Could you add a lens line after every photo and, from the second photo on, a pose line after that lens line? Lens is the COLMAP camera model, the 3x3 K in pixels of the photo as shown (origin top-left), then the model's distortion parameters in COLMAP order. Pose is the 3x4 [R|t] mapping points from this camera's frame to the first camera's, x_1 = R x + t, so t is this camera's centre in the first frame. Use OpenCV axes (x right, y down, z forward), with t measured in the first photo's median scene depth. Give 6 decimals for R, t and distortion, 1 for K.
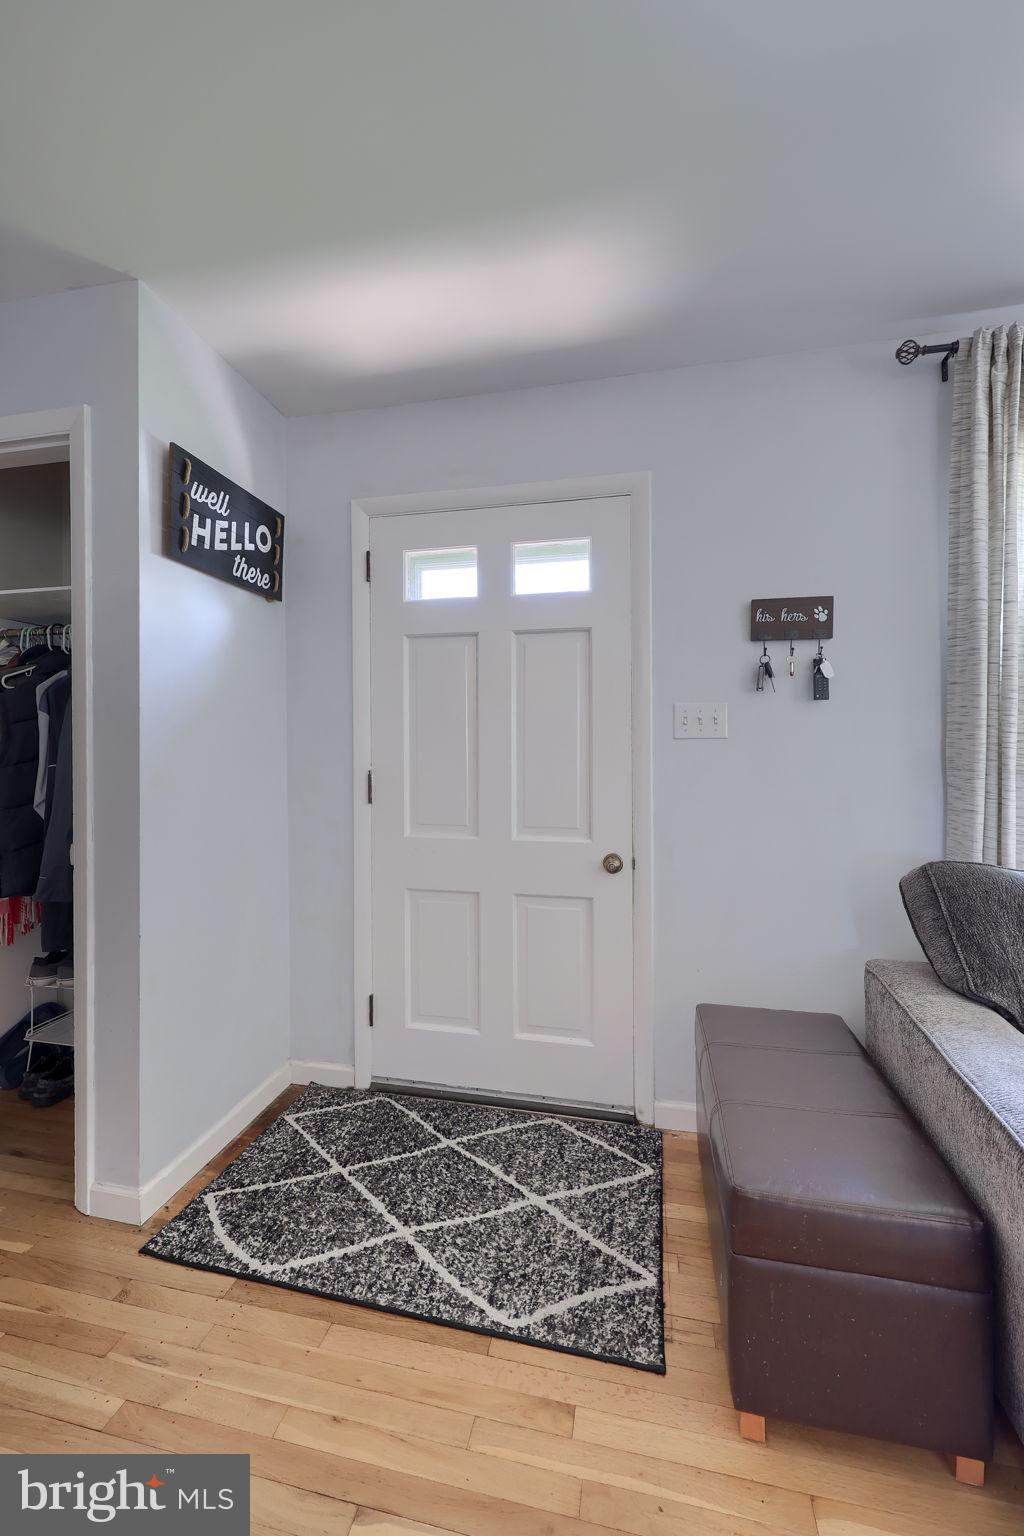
lens RADIAL K [[624.6, 0, 506.3], [0, 624.6, 749.5], [0, 0, 1]] dist [-0.000246, 0.000086]
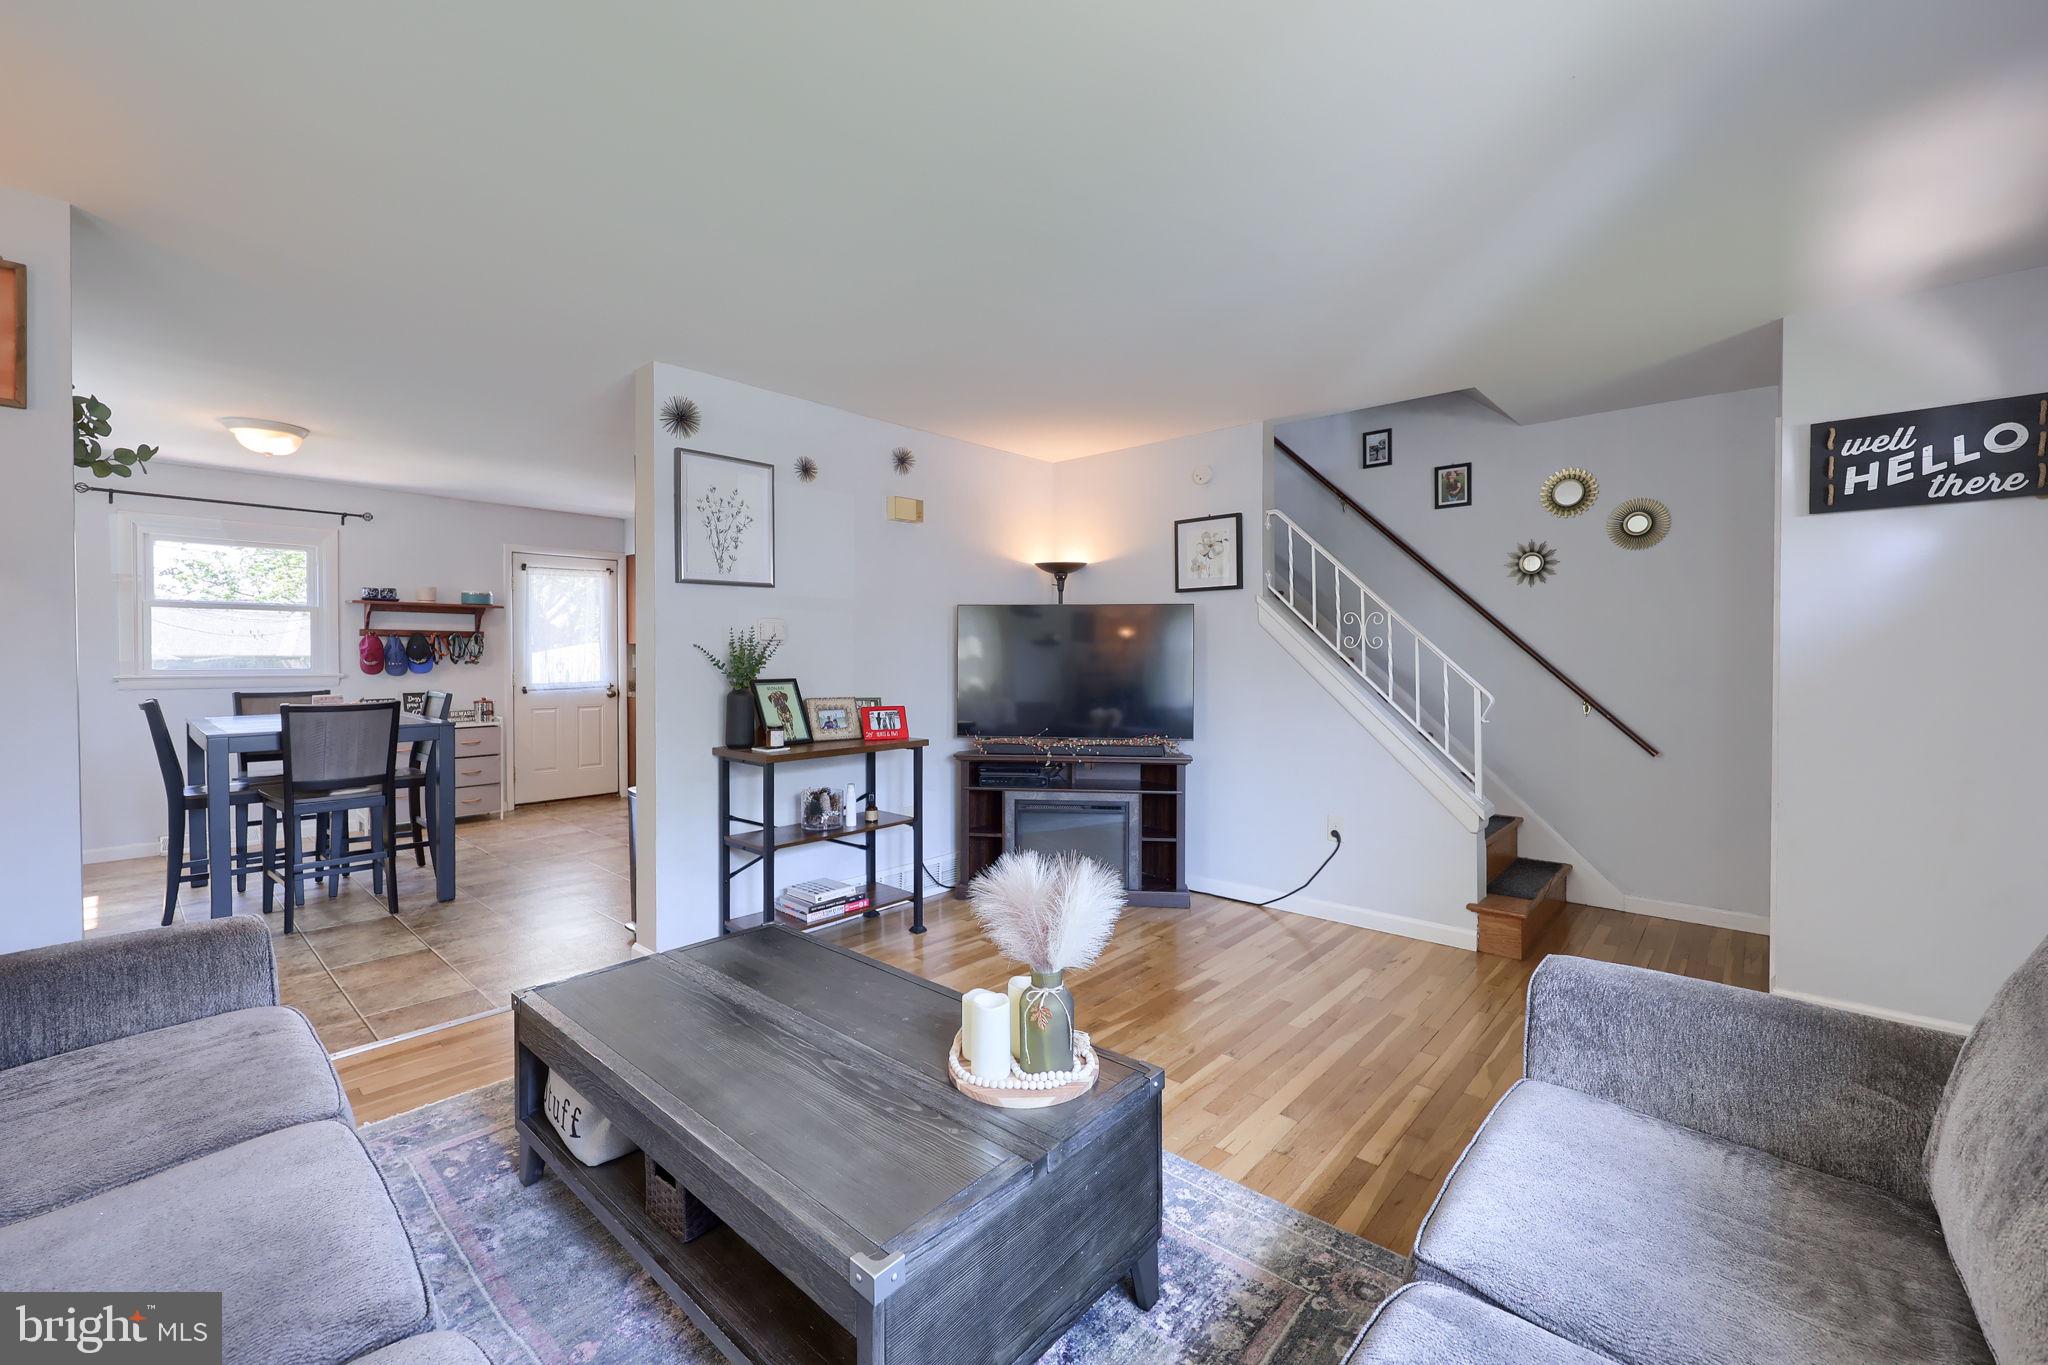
lens RADIAL K [[832.8, 0, 1017.1], [0, 832.8, 665.0], [0, 0, 1]] dist [-0.000246, 0.000086]
pose [[-0.488725, 0.020867, -0.872188, 1.461667], [0.006899, 0.999775, 0.020054, -0.042573], [0.872410, 0.003784, -0.488759, 0.358094]]
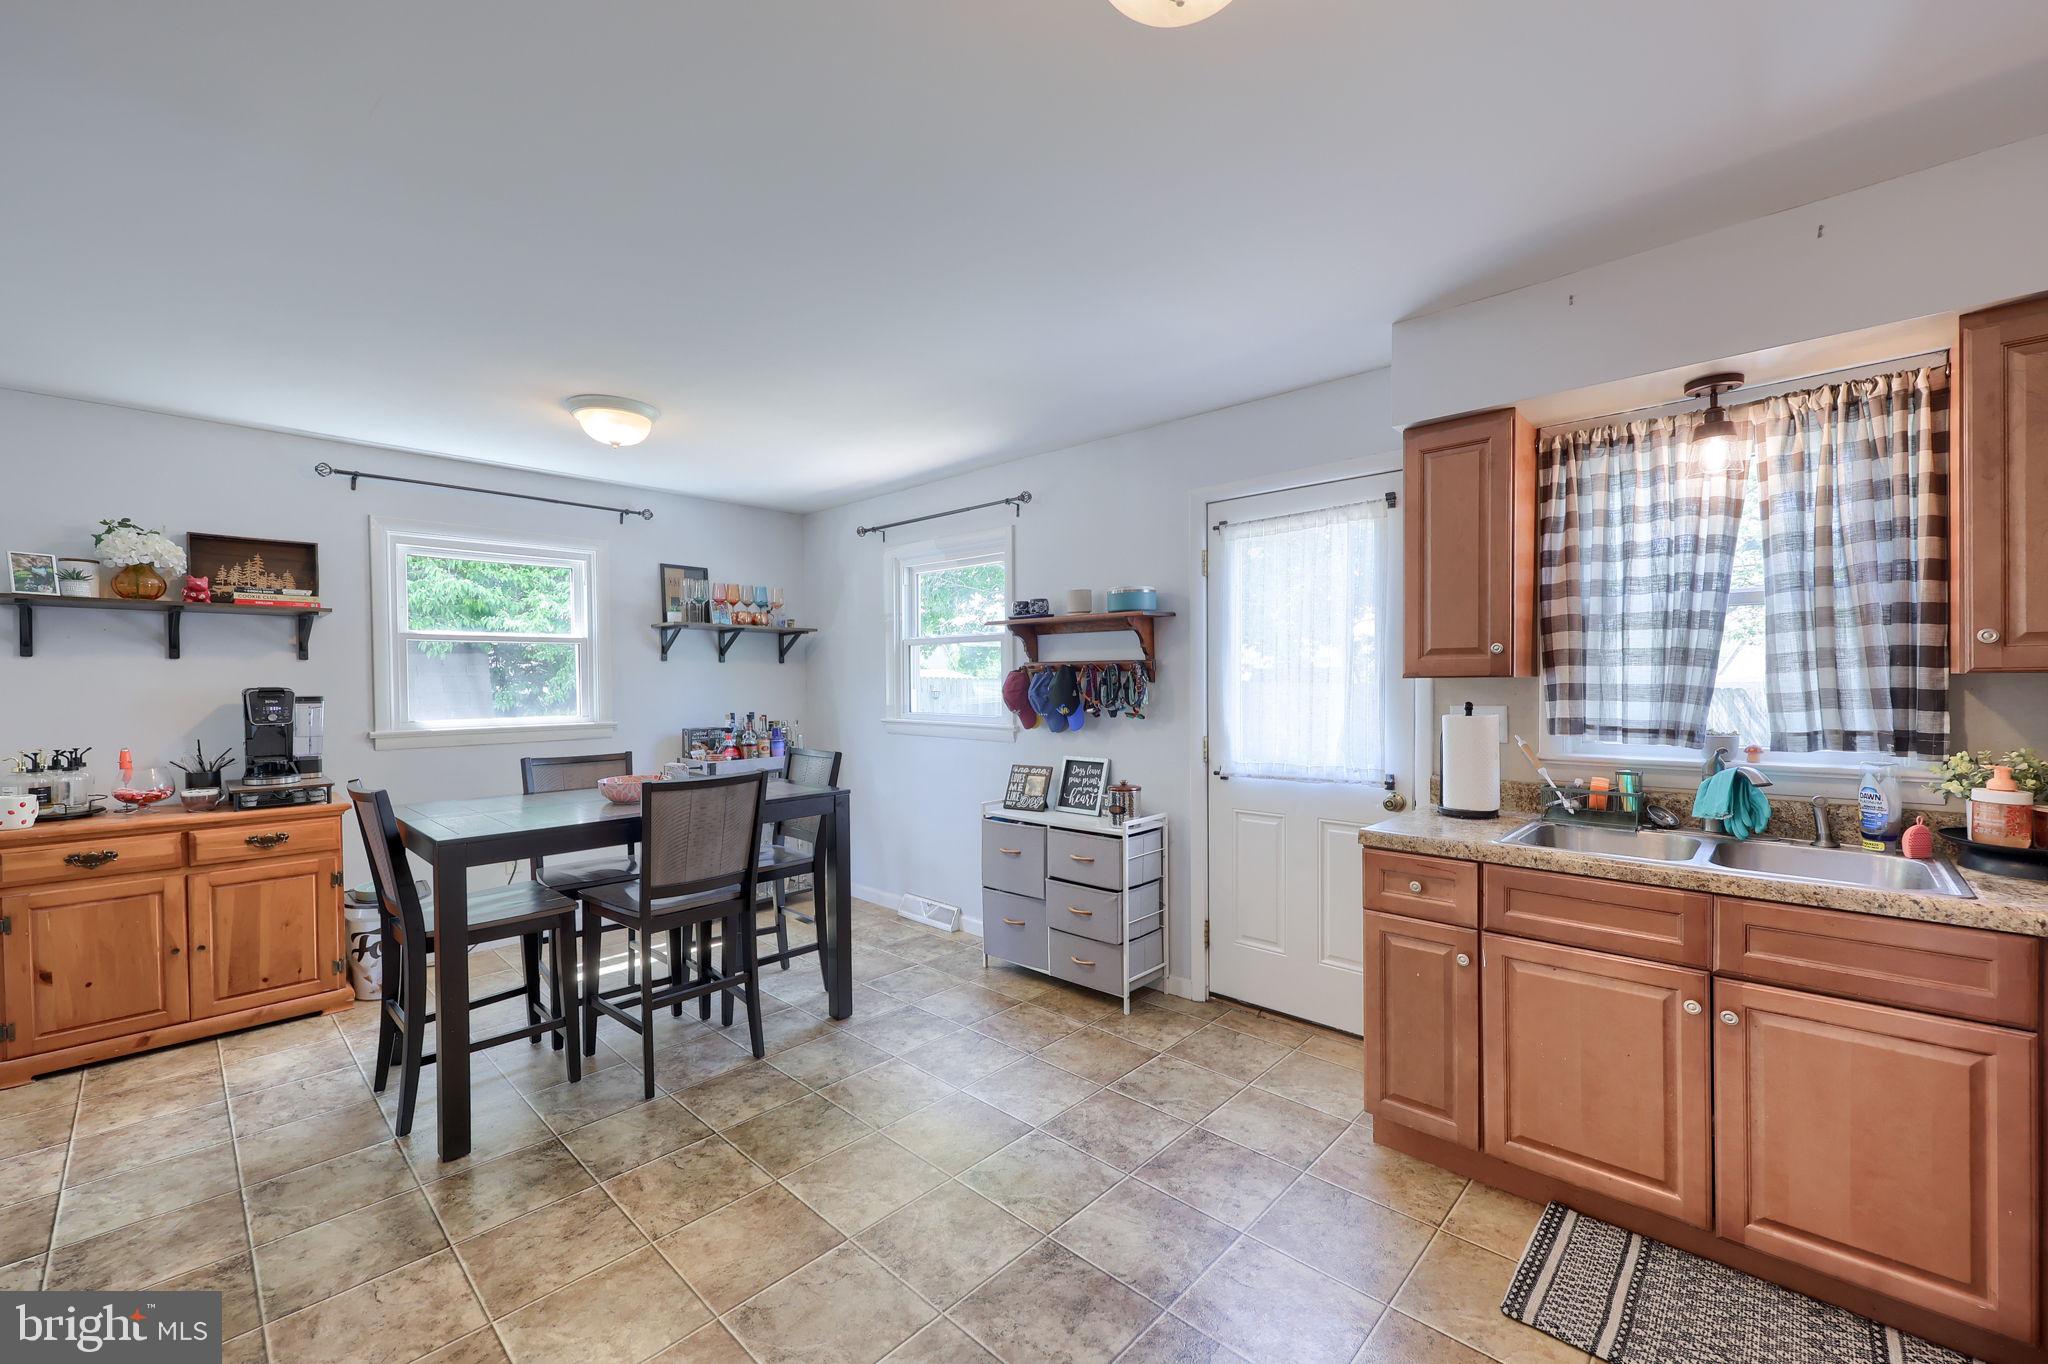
lens RADIAL K [[820.7, 0, 1033.3], [0, 820.7, 693.9], [0, 0, 1]] dist [-0.000644, -0.000326]
pose [[-0.863608, 0.005352, 0.504136, -1.109134], [0.011759, 0.999885, 0.009529, -0.069951], [-0.504028, 0.014157, -0.863572, -1.460255]]
